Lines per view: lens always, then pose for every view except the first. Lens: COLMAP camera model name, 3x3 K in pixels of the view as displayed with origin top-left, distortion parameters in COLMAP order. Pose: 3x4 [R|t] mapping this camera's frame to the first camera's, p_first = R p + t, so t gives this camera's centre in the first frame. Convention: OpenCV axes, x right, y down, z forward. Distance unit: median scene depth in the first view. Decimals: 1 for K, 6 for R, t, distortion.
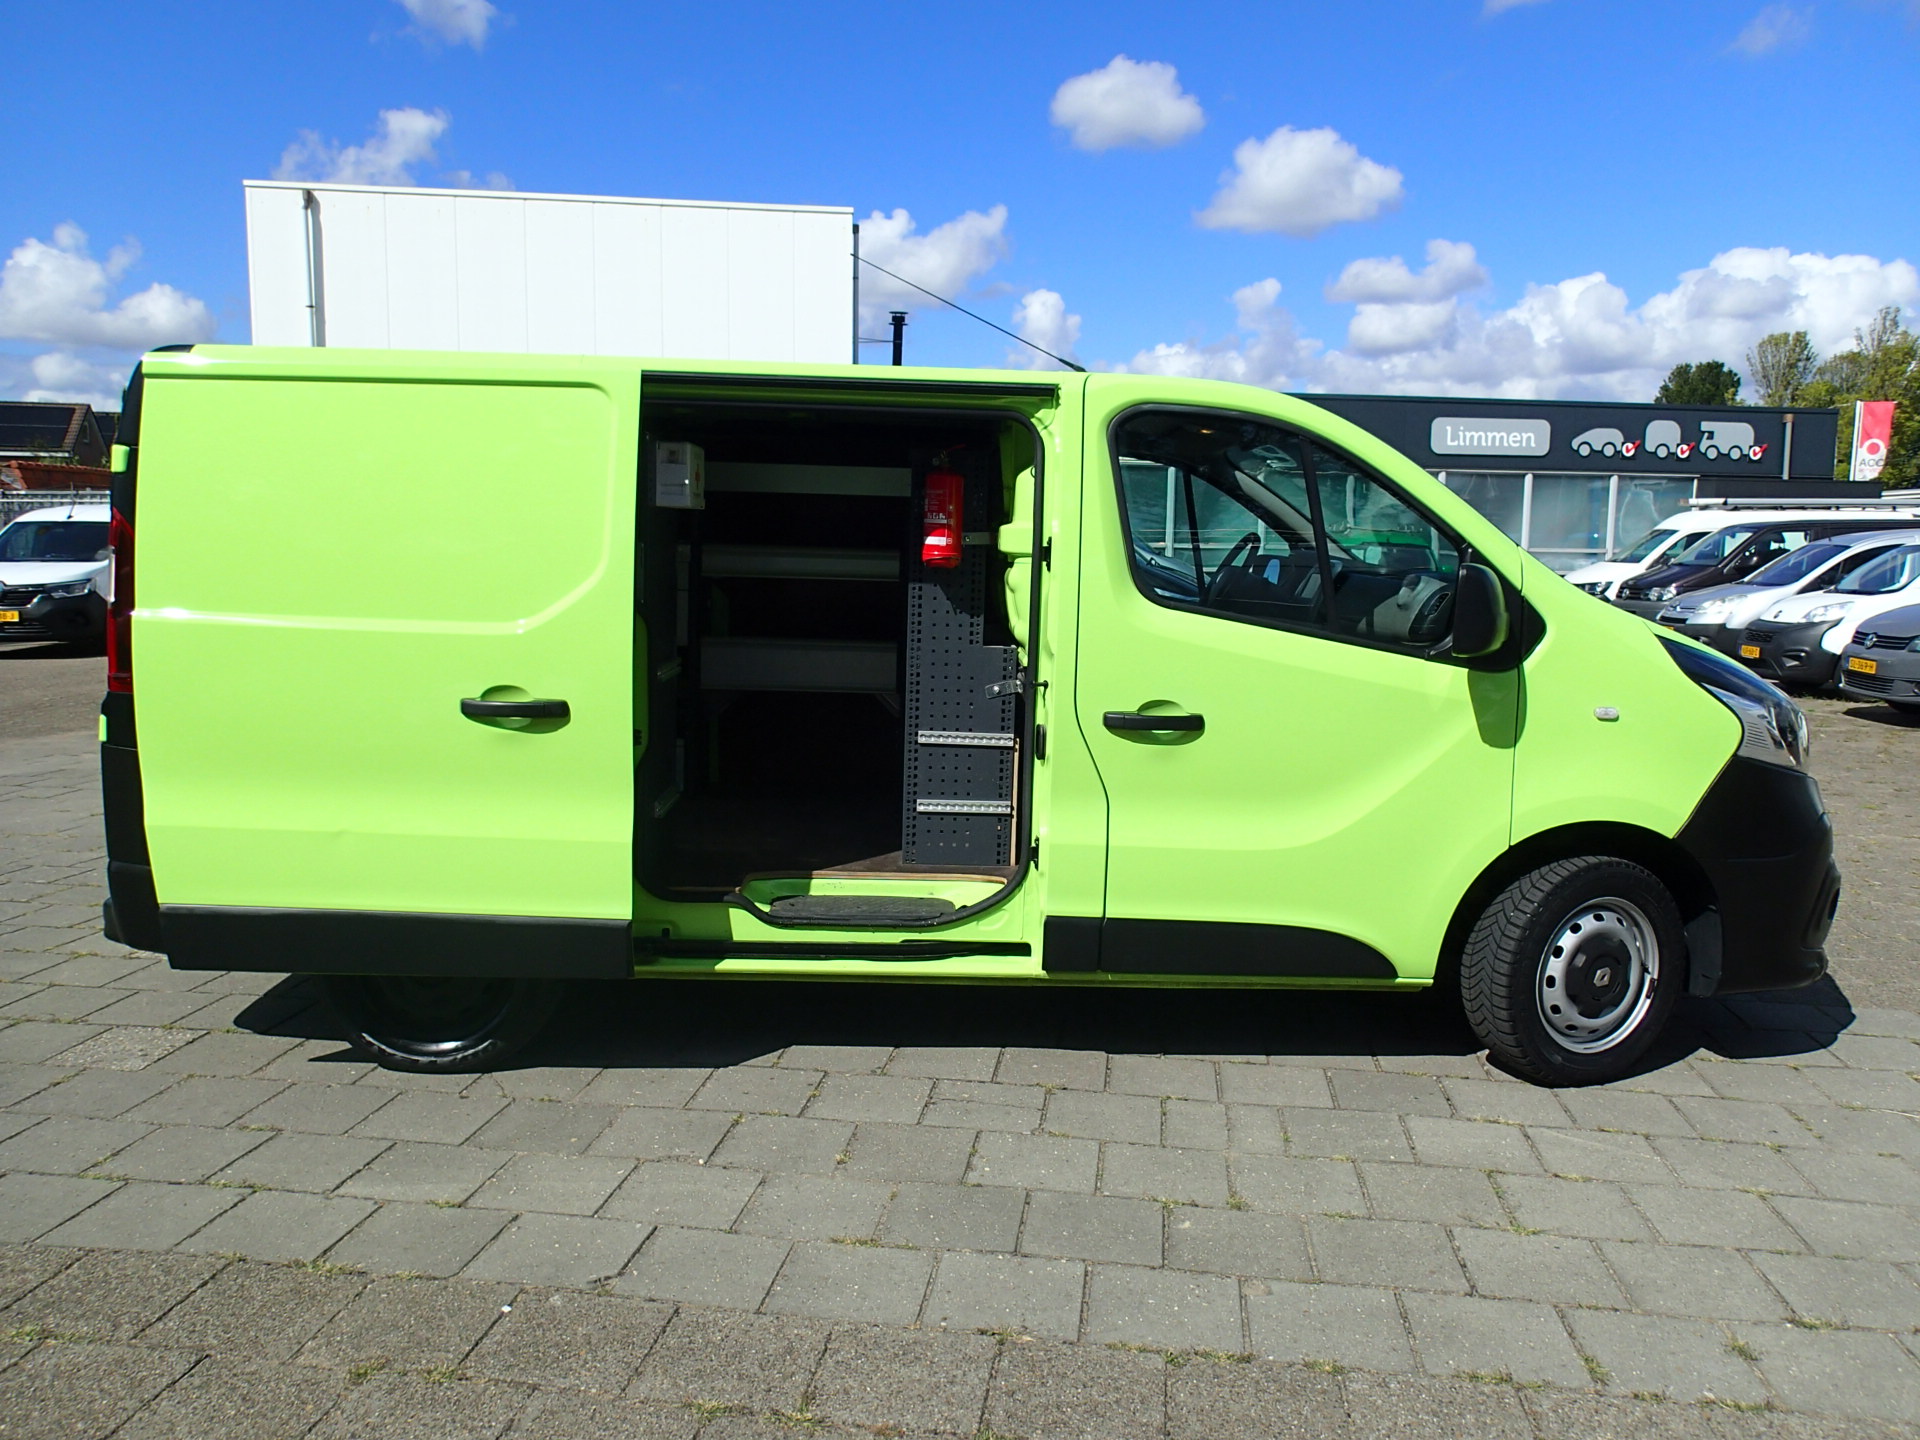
lens RADIAL K [[1419.8, 0, 975.1], [0, 1419.8, 714.0], [0, 0, 1]] dist [0.008301, -0.010566]
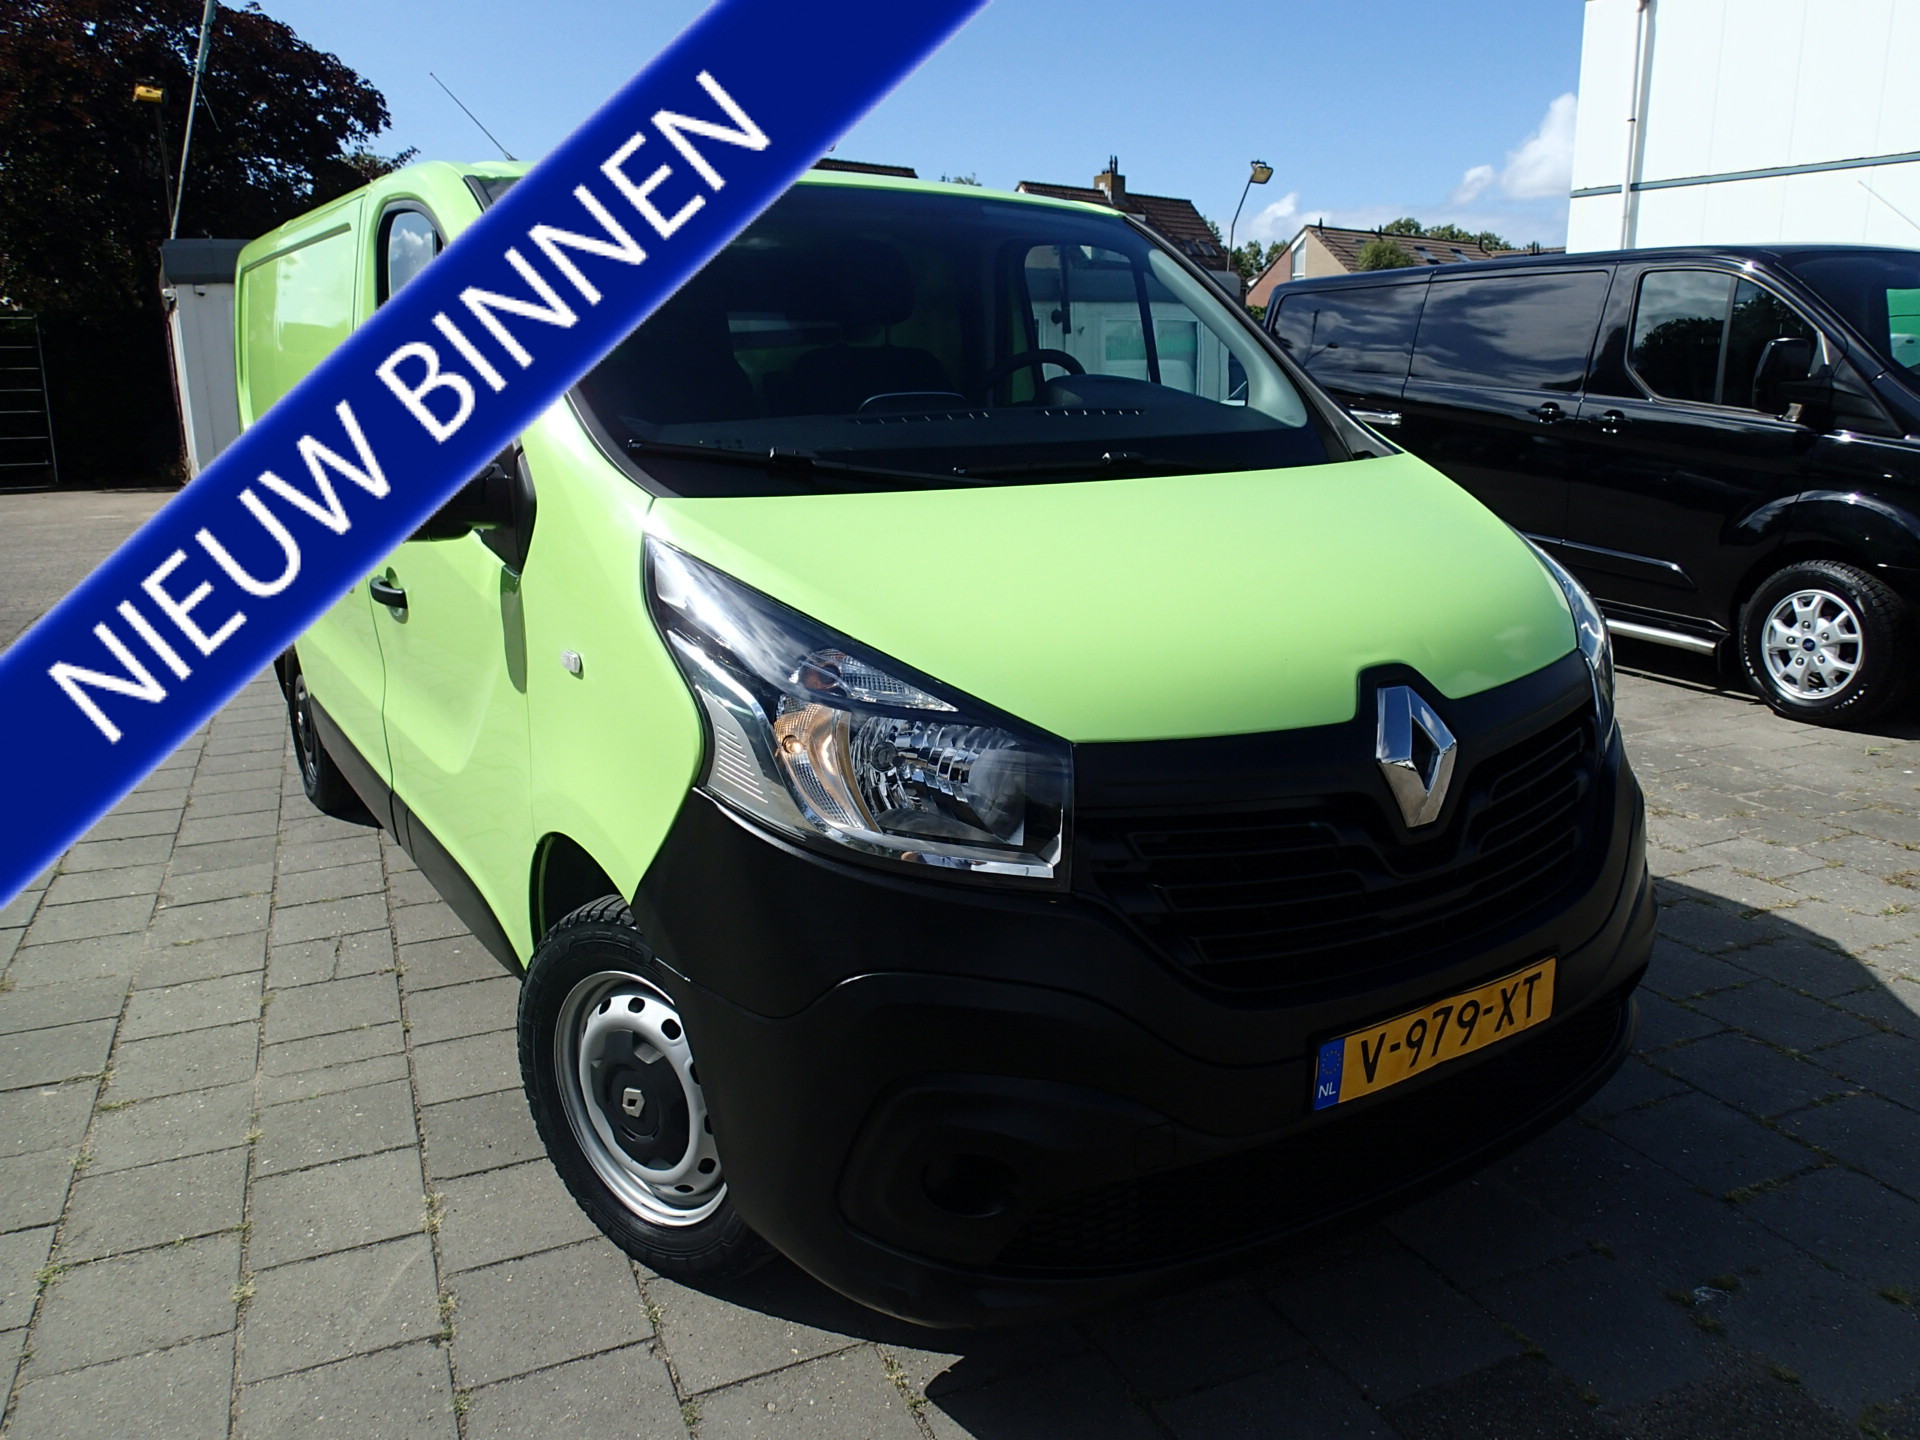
lens RADIAL K [[1419.8, 0, 970.2], [0, 1419.8, 717.1], [0, 0, 1]] dist [0.008301, -0.010566]
pose [[0.518901, 0.174387, -0.836858, 1.016663], [-0.077470, 0.984535, 0.157125, -0.081113], [0.851317, -0.016701, 0.524386, 0.834769]]
